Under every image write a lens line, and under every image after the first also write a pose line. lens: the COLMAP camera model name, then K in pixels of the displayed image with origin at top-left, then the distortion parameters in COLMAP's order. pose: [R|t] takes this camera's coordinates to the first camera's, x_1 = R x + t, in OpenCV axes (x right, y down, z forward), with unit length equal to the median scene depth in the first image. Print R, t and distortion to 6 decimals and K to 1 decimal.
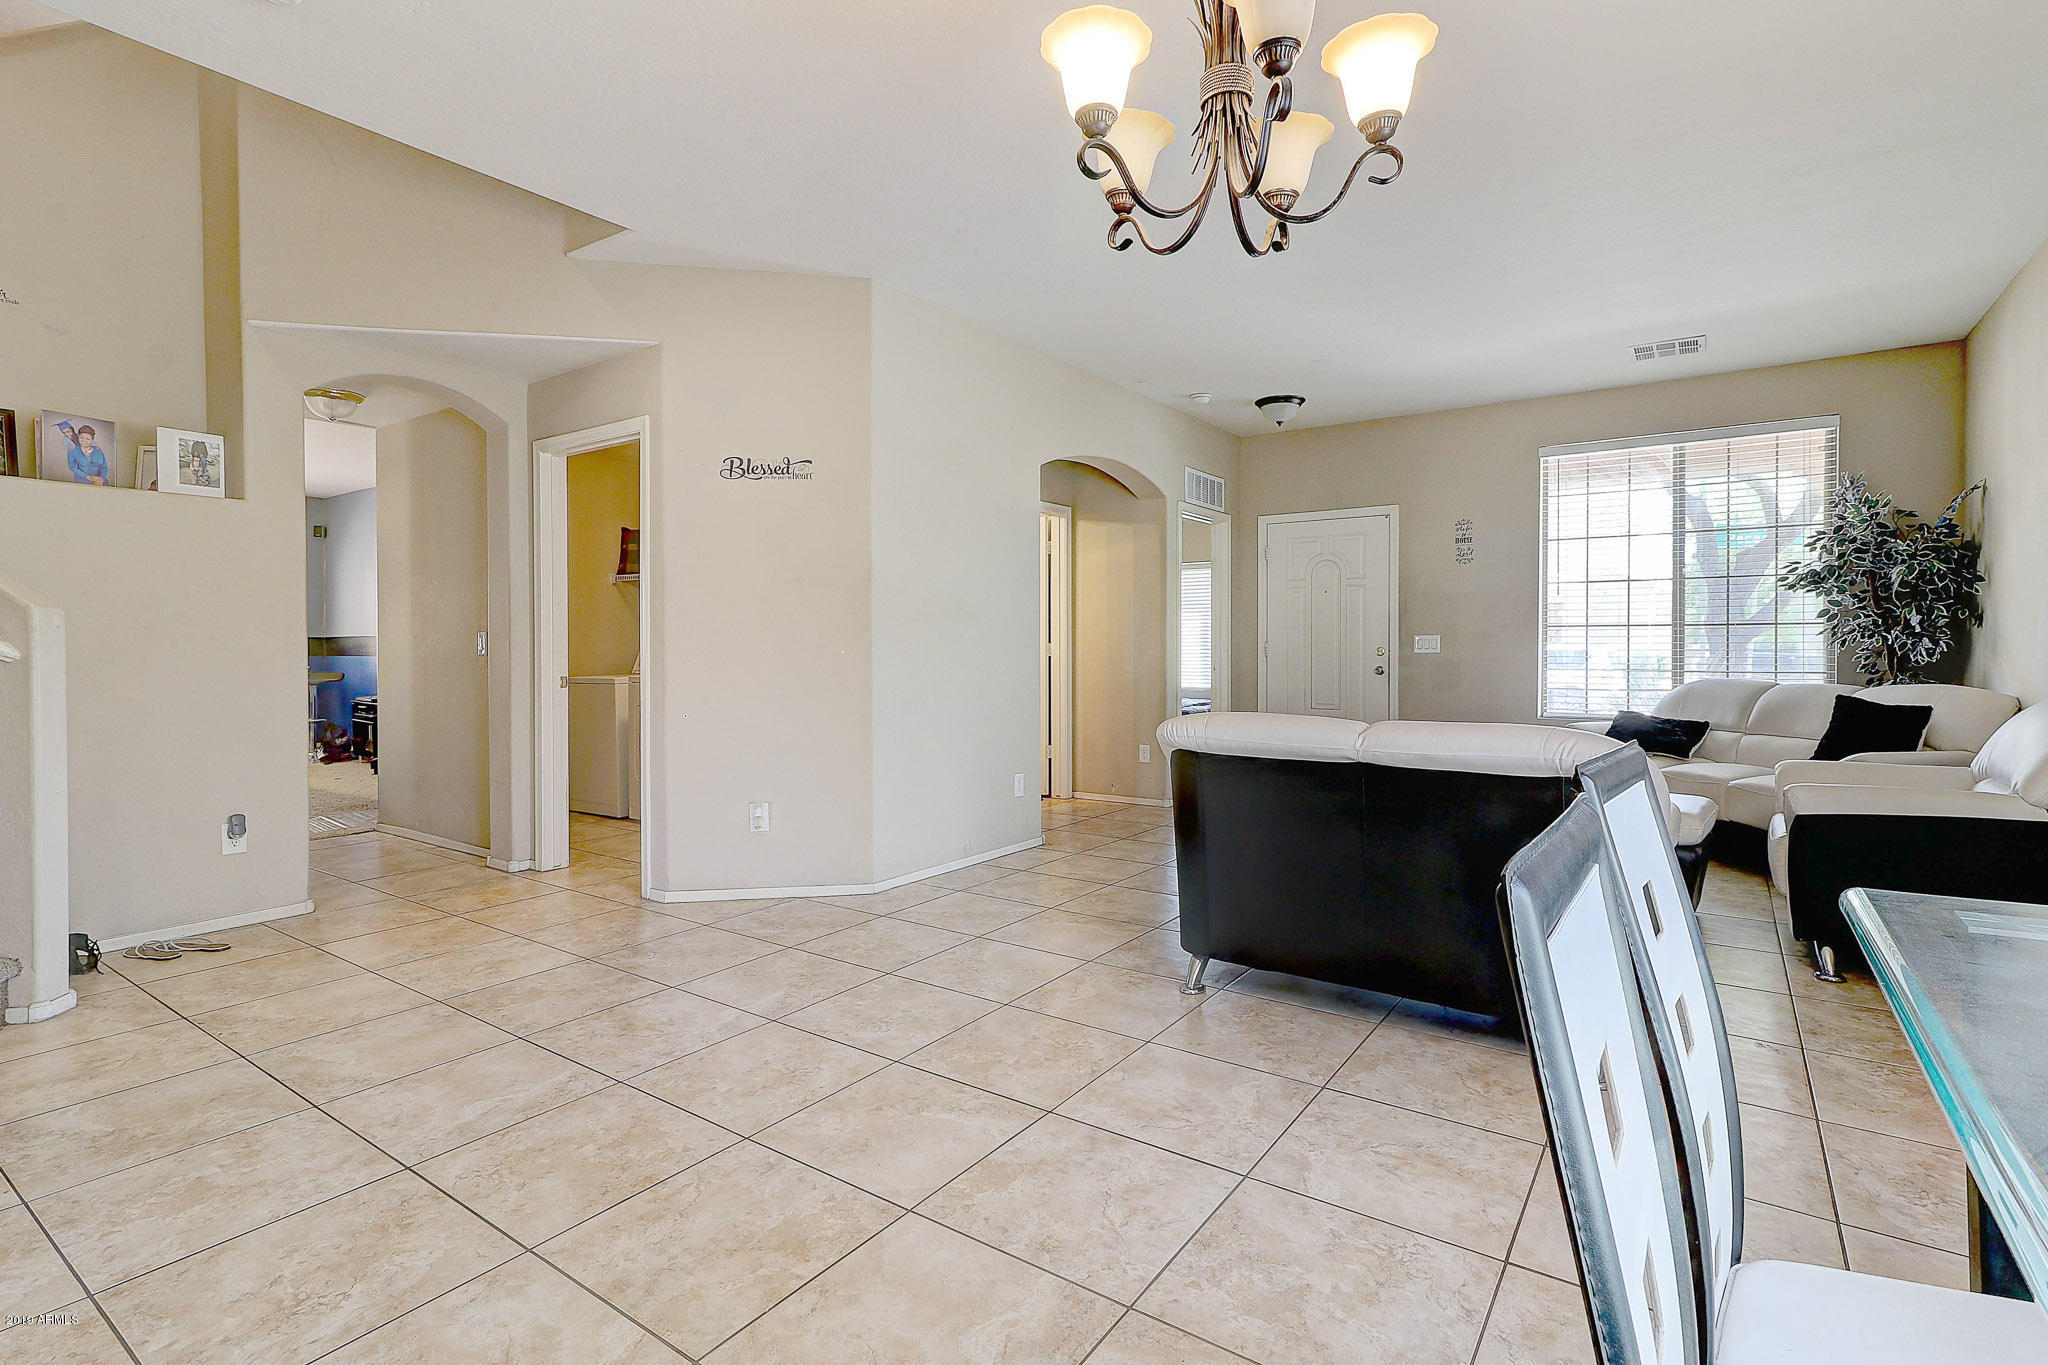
lens RADIAL K [[958.4, 0, 1036.2], [0, 958.4, 665.1], [0, 0, 1]] dist [-0.011234, 0.000387]
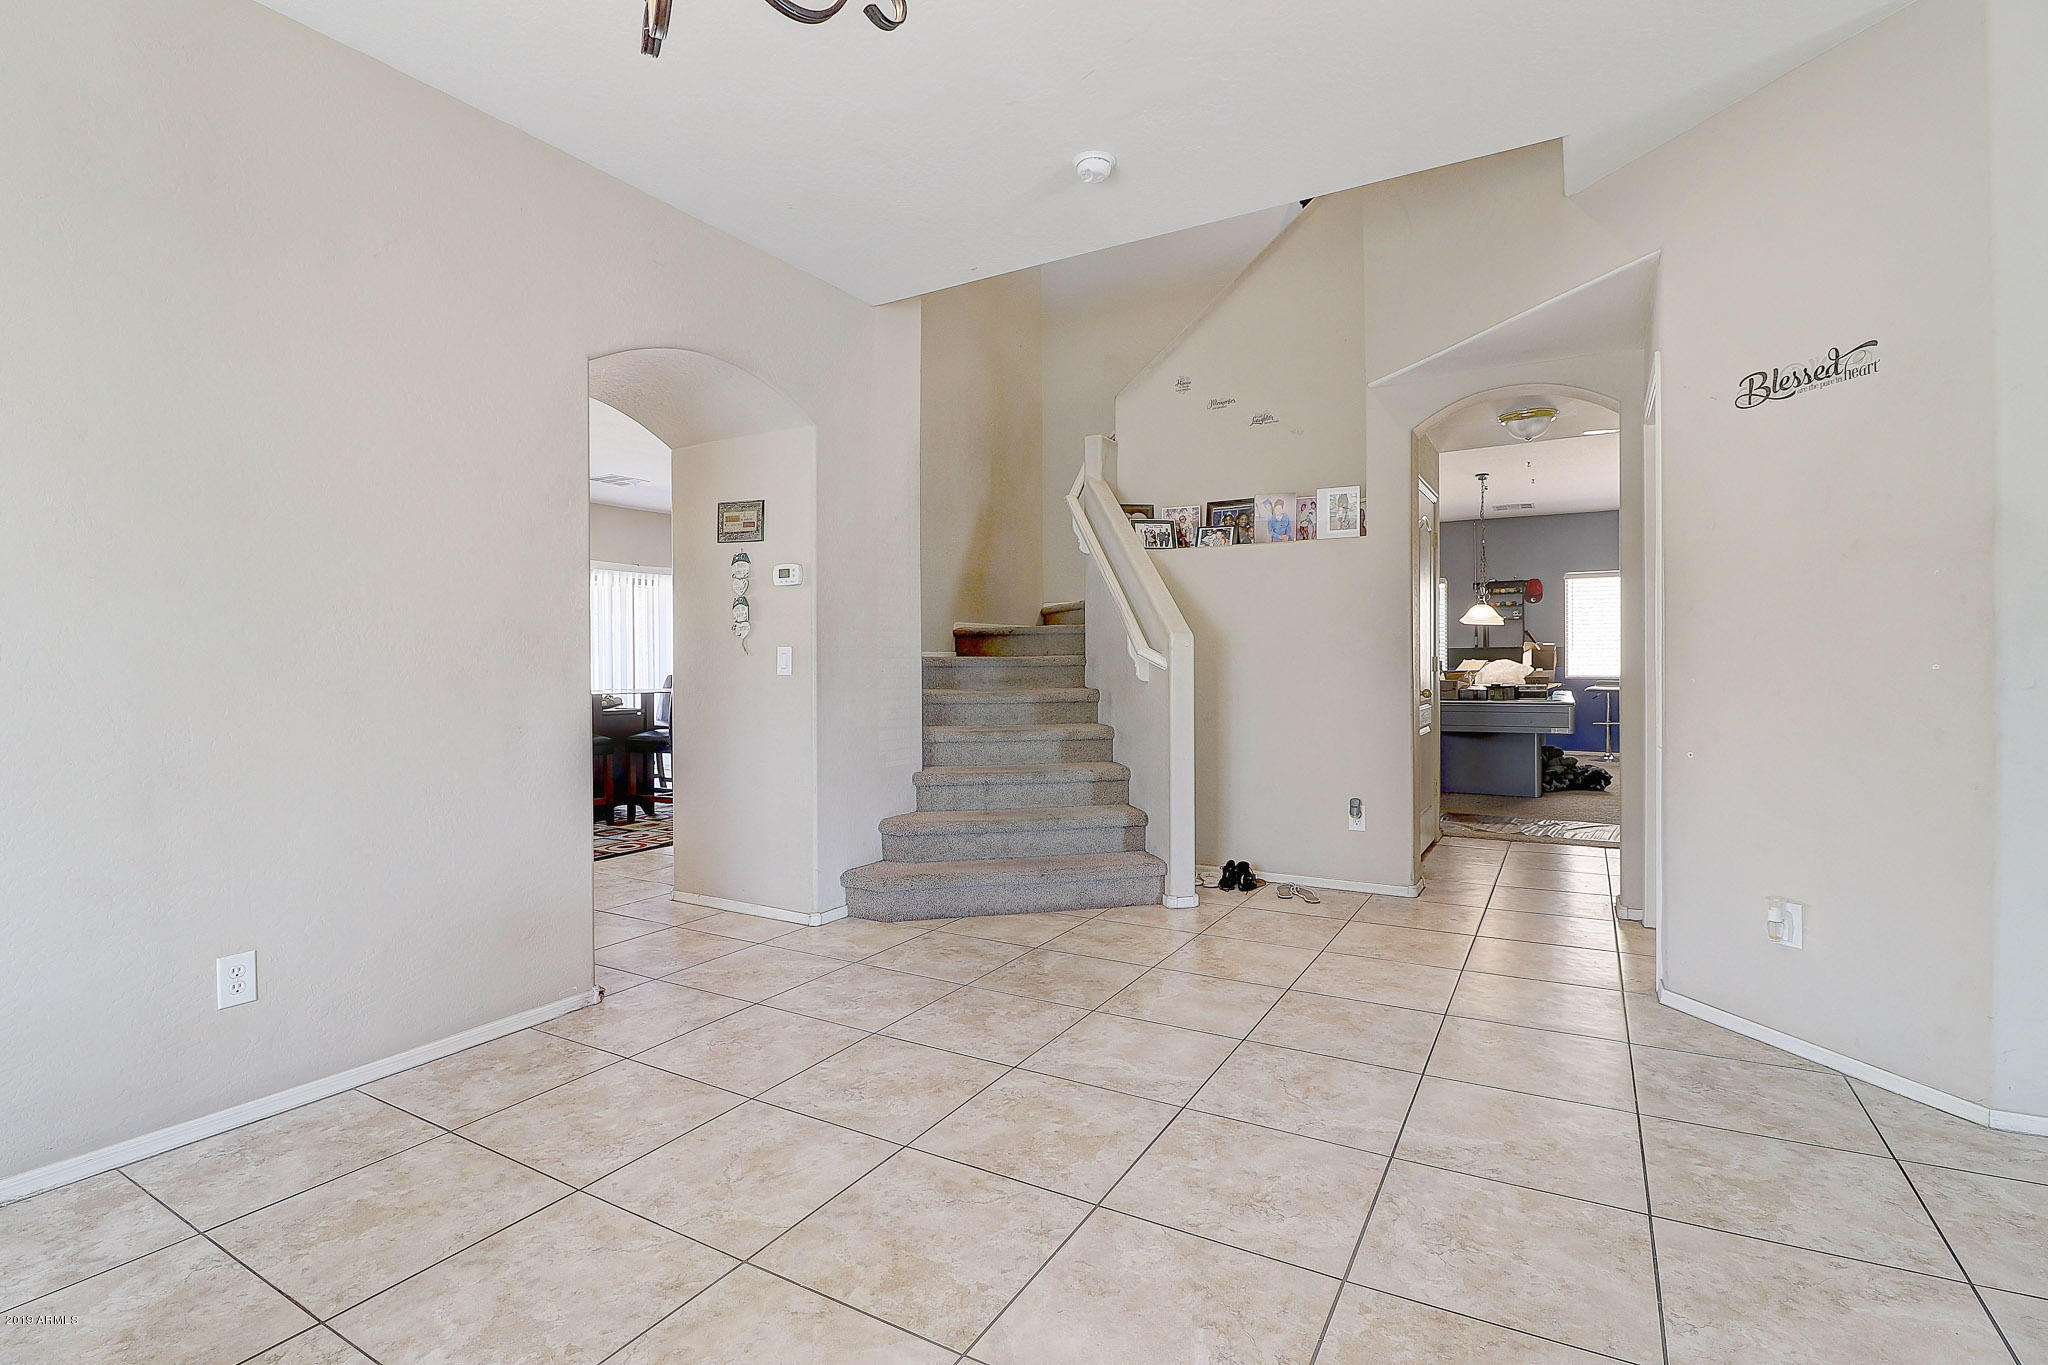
lens RADIAL K [[958.4, 0, 1029.2], [0, 958.4, 680.4], [0, 0, 1]] dist [-0.011234, 0.000387]
pose [[0.084215, 0.022116, -0.996202, 0.445240], [-0.013866, 0.999683, 0.021021, -0.016326], [0.996351, 0.012043, 0.084495, 0.648723]]
